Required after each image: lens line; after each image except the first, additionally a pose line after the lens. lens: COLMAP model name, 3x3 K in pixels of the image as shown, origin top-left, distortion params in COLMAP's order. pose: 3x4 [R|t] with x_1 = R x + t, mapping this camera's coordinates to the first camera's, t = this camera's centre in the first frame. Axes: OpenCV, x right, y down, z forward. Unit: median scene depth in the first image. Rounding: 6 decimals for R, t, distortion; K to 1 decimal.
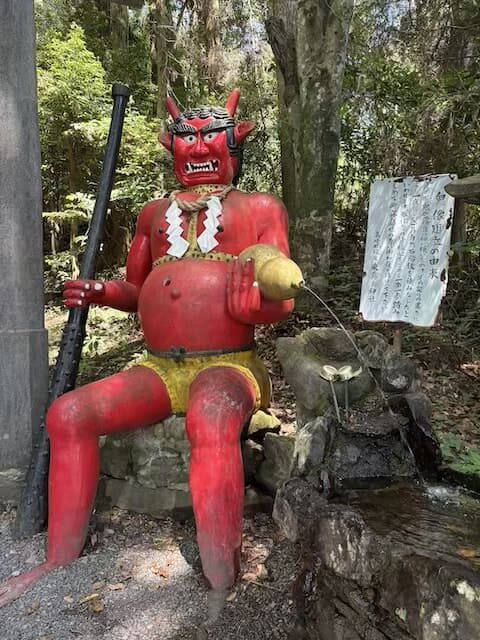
lens RADIAL K [[486.8, 0, 242.9], [0, 486.8, 323.3], [0, 0, 1]] dist [0.034257, -0.039786]
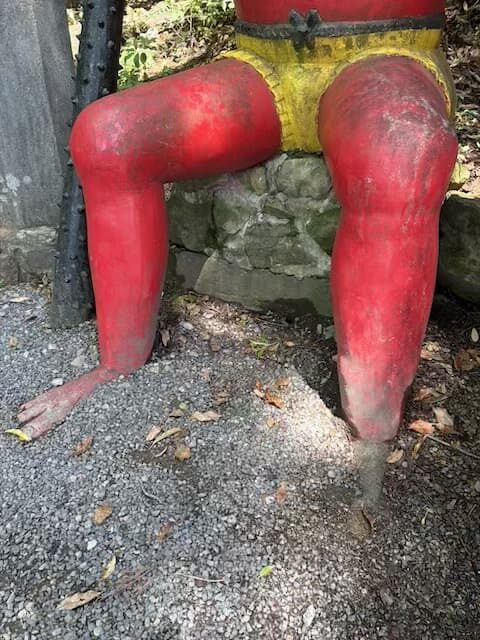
lens RADIAL K [[486.8, 0, 237.3], [0, 486.8, 321.9], [0, 0, 1]] dist [0.034257, -0.039786]
pose [[0.993008, 0.069218, -0.095621, -0.150914], [-0.017234, 0.886371, 0.462655, 0.113848], [0.116779, -0.457773, 0.881366, 0.452506]]
